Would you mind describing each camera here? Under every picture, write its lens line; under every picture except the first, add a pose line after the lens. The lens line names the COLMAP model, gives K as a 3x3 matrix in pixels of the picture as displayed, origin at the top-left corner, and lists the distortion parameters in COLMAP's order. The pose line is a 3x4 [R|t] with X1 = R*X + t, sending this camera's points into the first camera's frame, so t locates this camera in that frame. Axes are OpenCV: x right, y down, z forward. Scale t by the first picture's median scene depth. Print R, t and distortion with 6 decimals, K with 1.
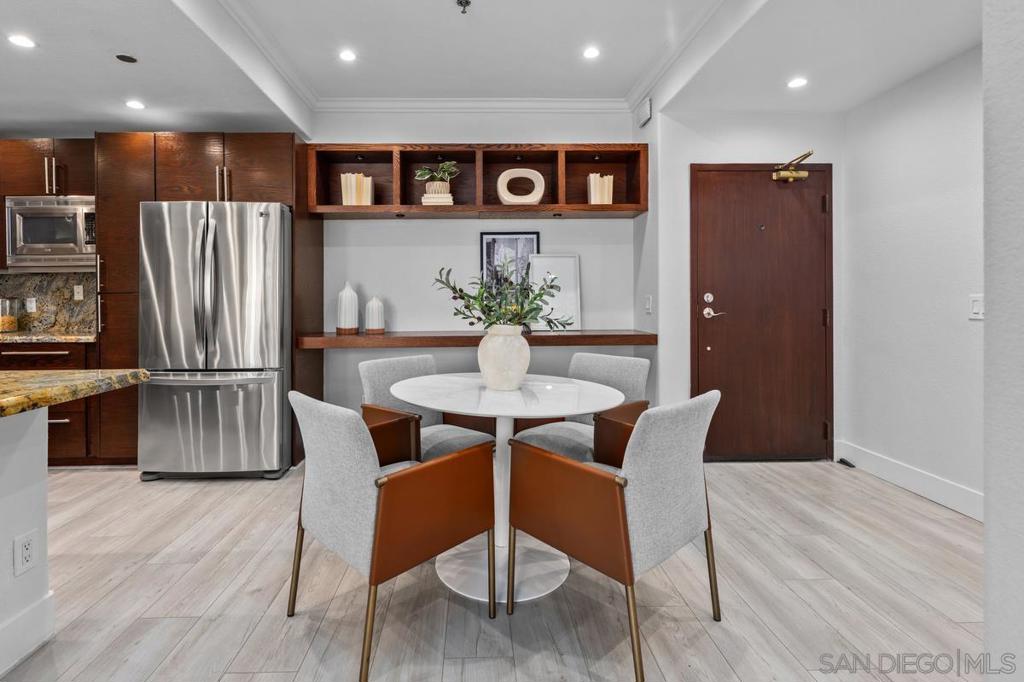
lens RADIAL K [[488.8, 0, 506.8], [0, 488.8, 299.8], [0, 0, 1]] dist [-0.018628, -0.000060]
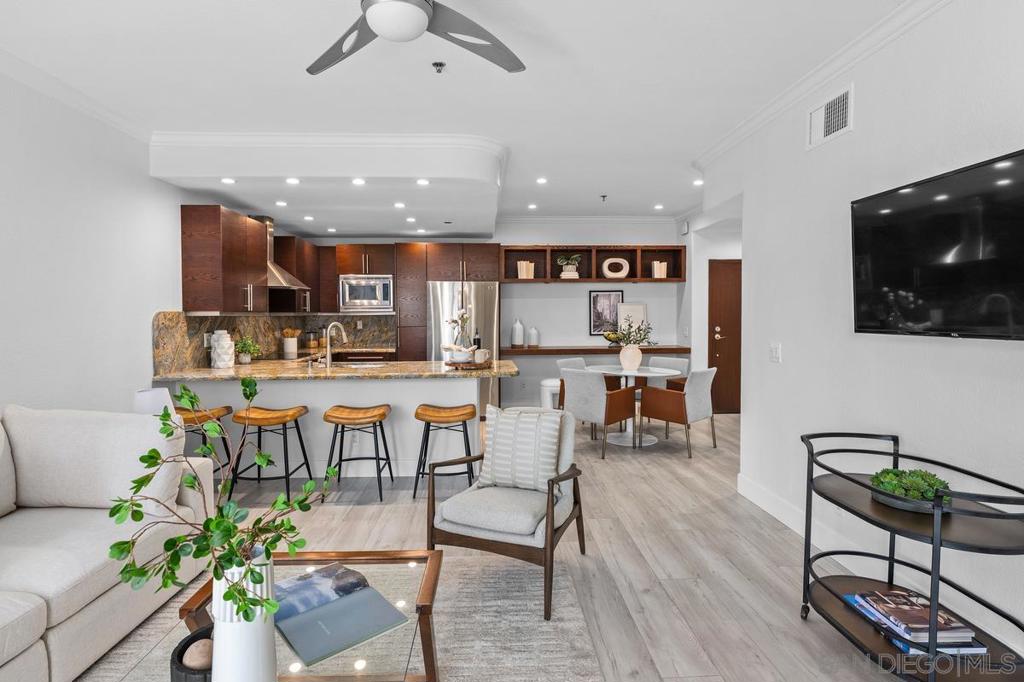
lens RADIAL K [[525.4, 0, 512.6], [0, 525.4, 323.6], [0, 0, 1]] dist [0.000041, -0.000395]
pose [[0.999987, 0.002219, -0.004647, -0.351972], [-0.002116, 0.999755, 0.022045, -0.065731], [0.004695, -0.022035, 0.999746, -0.984131]]
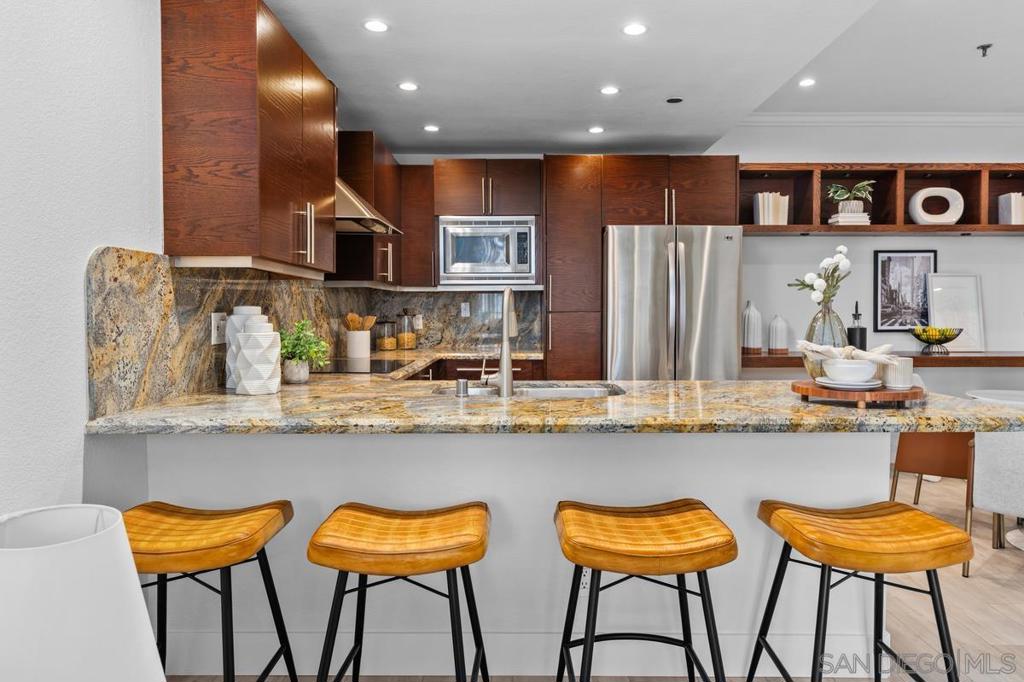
lens RADIAL K [[645.2, 0, 513.6], [0, 645.2, 328.4], [0, 0, 1]] dist [-0.014574, -0.001846]
pose [[0.998382, 0.007358, -0.056383, -0.762056], [-0.005798, 0.999597, 0.027774, -0.015137], [0.056564, -0.027402, 0.998023, -0.352137]]
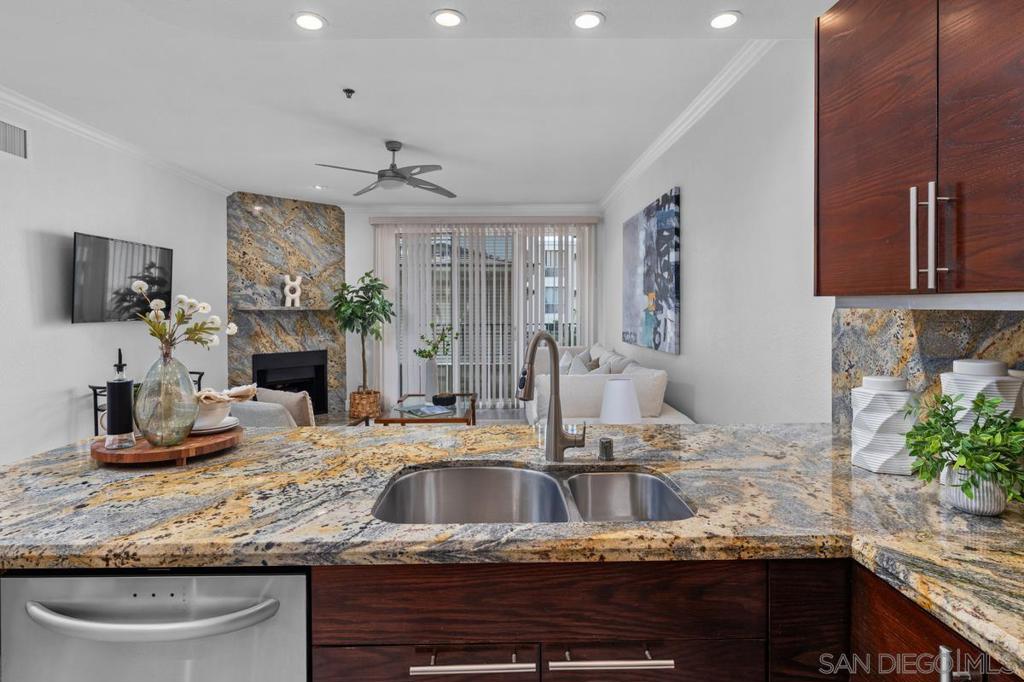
lens RADIAL K [[525.4, 0, 512.6], [0, 525.4, 323.6], [0, 0, 1]] dist [0.000041, -0.000395]
pose [[-0.999162, 0.006258, 0.040461, -0.786098], [0.007332, 0.999624, 0.026440, -0.056575], [-0.040281, 0.026714, -0.998831, 0.729597]]
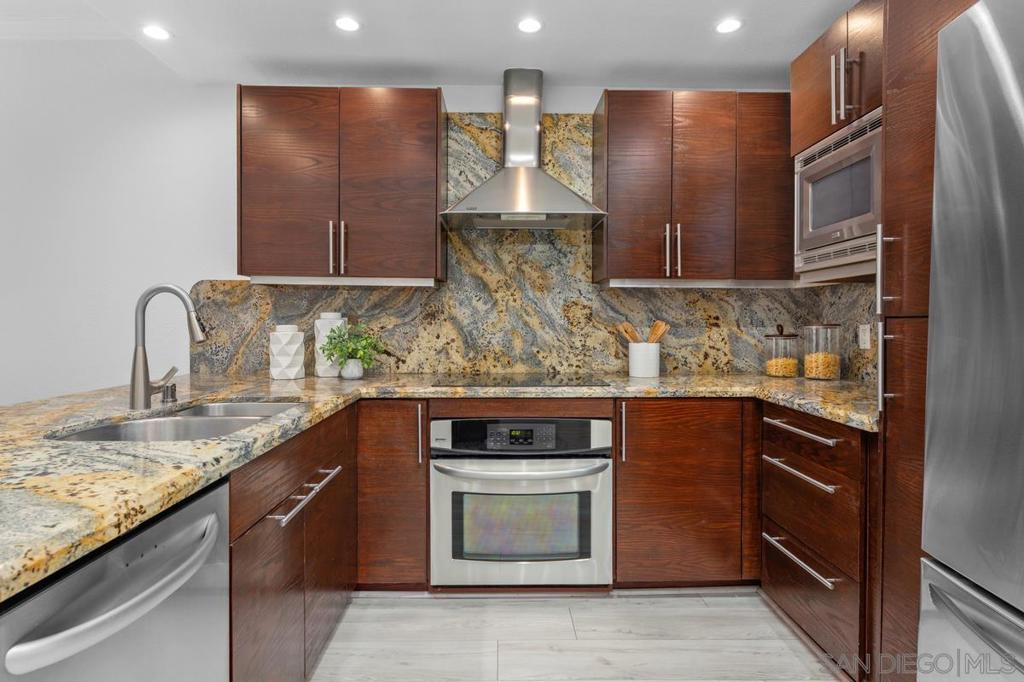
lens RADIAL K [[547.7, 0, 510.9], [0, 547.7, 325.0], [0, 0, 1]] dist [0.000403, 0.000045]
pose [[-0.032700, 0.010354, -0.999412, -0.329529], [-0.004082, 0.999937, 0.010493, -0.009504], [0.999457, 0.004423, -0.032655, 0.628436]]
